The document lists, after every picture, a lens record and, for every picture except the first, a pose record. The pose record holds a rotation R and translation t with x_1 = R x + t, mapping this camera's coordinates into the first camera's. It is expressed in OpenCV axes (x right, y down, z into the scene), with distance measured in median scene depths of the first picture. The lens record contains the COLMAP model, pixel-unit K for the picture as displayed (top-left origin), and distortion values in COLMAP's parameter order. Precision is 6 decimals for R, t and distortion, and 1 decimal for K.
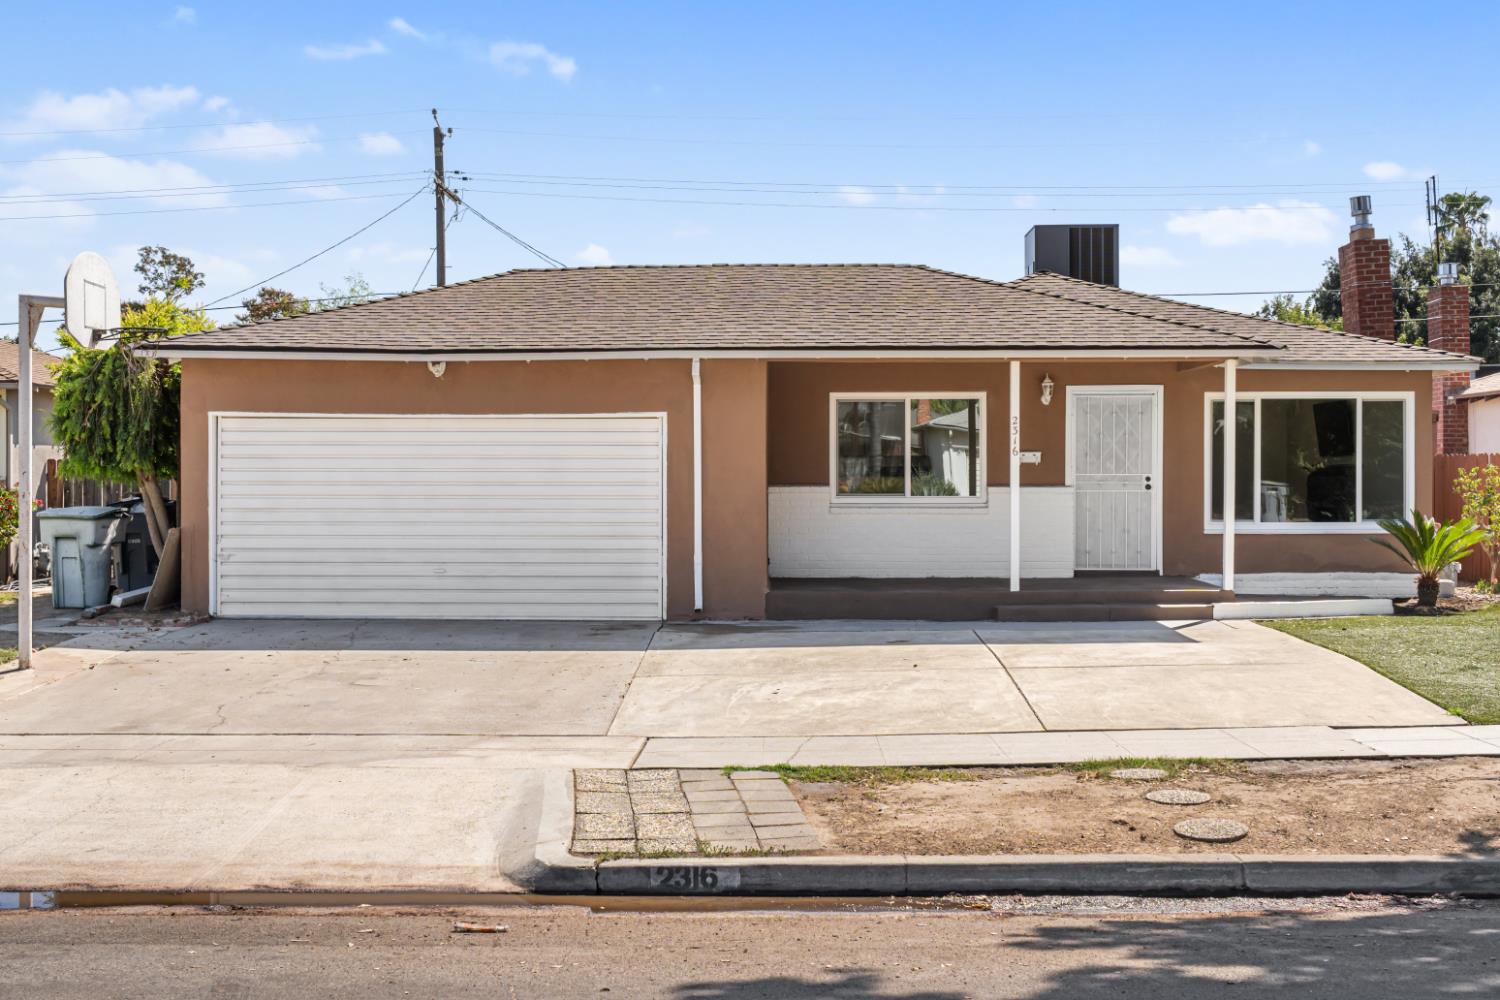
lens RADIAL K [[1741.5, 0, 738.7], [0, 1741.5, 499.5], [0, 0, 1]] dist [-0.006700, 0.000000]
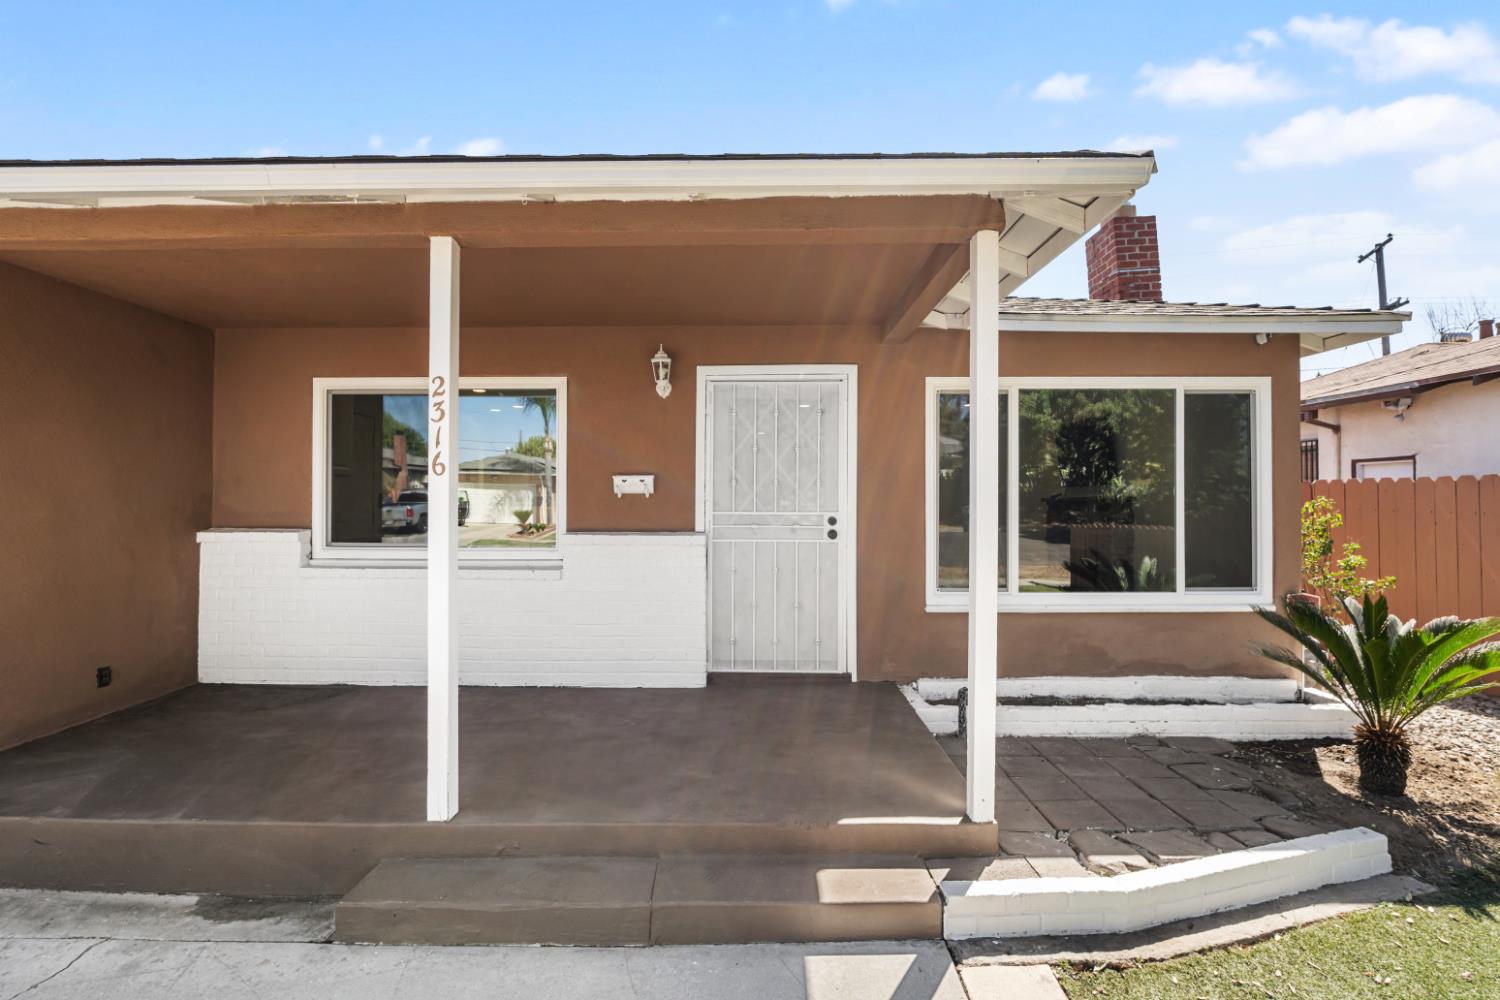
lens RADIAL K [[701.7, 0, 744.3], [0, 701.7, 492.4], [0, 0, 1]] dist [-0.015123, 0.004589]
pose [[0.999994, 0.002023, -0.002649, 0.205338], [-0.002077, 0.999786, -0.020559, -0.016567], [0.002607, 0.020564, 0.999785, 0.757127]]
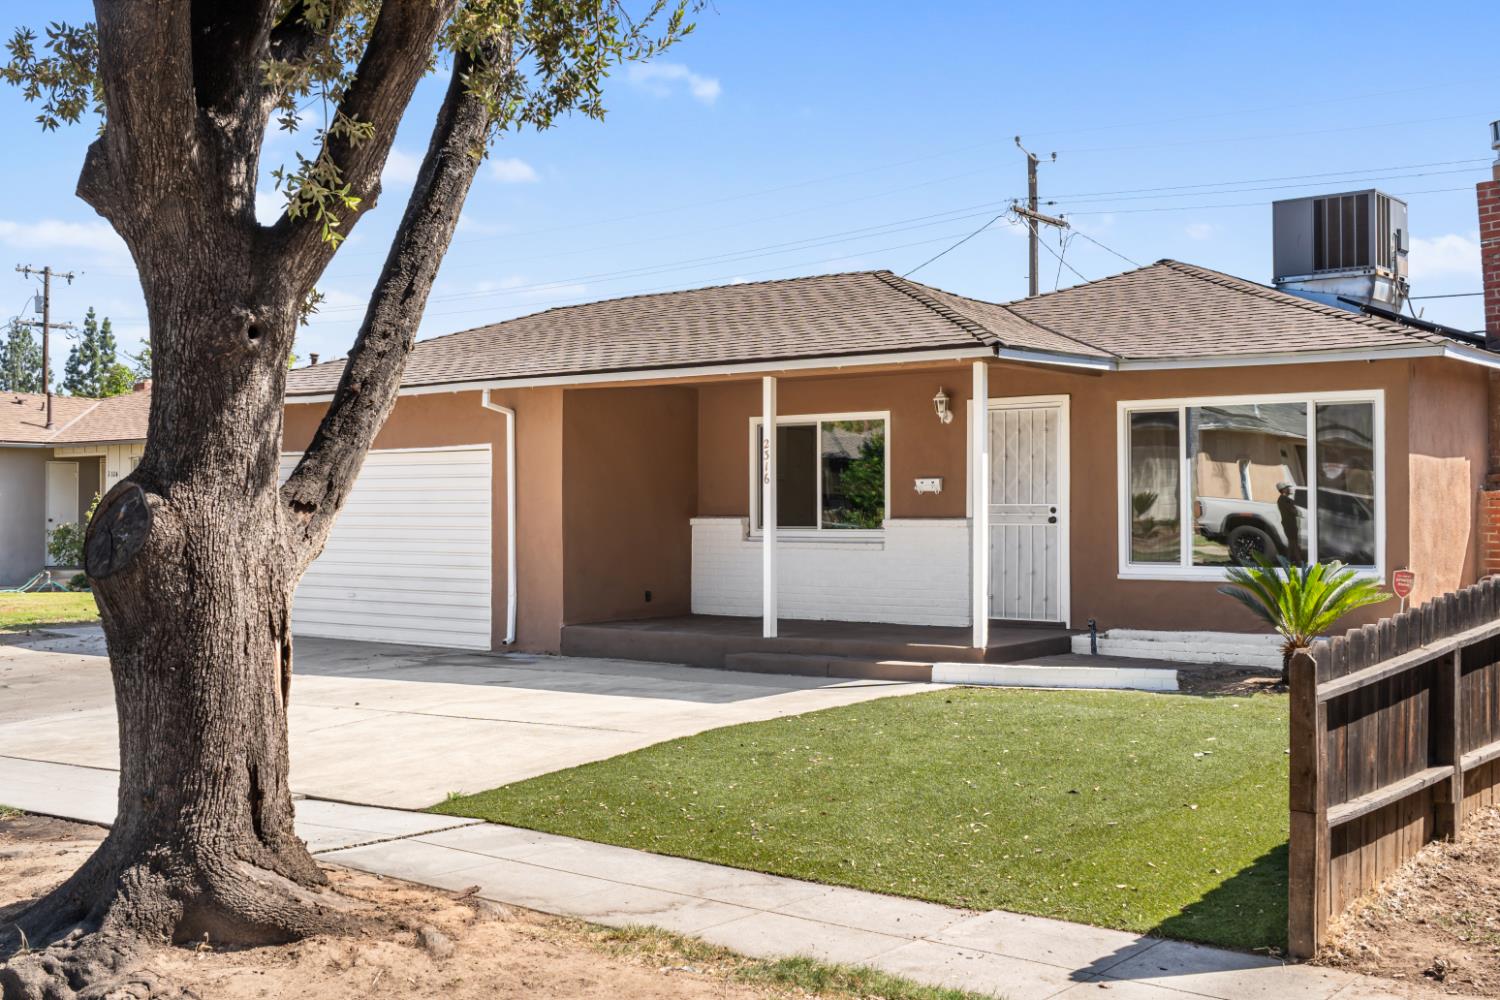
lens RADIAL K [[1741.5, 0, 756.5], [0, 1741.5, 498.2], [0, 0, 1]] dist [-0.006700, 0.000000]
pose [[0.793161, -0.004629, -0.608994, 0.622245], [-0.007677, 0.999816, -0.017598, -0.001969], [0.608963, 0.018633, 0.792980, 0.266626]]
